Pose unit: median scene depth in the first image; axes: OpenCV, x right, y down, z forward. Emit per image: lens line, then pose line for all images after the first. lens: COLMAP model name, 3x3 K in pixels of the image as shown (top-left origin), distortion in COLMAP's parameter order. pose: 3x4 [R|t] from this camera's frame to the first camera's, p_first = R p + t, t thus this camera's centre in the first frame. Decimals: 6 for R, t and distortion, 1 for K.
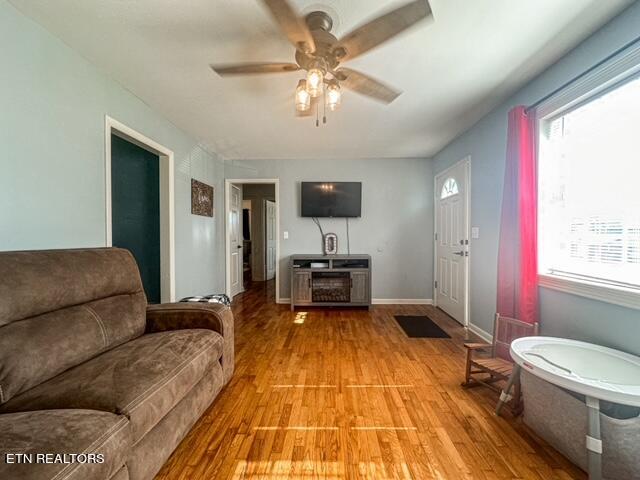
lens RADIAL K [[254.8, 0, 320.0], [0, 254.8, 240.0], [0, 0, 1]] dist [-0.000132, -0.000114]
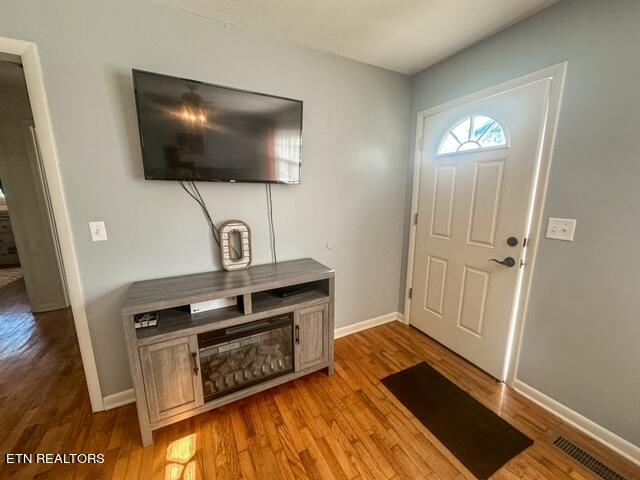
lens RADIAL K [[254.8, 0, 320.0], [0, 254.8, 240.0], [0, 0, 1]] dist [-0.000132, -0.000114]
pose [[0.868009, -0.091337, 0.488075, -0.046342], [0.003779, 0.984123, 0.177446, -0.076036], [-0.496533, -0.152180, 0.854574, 0.611867]]
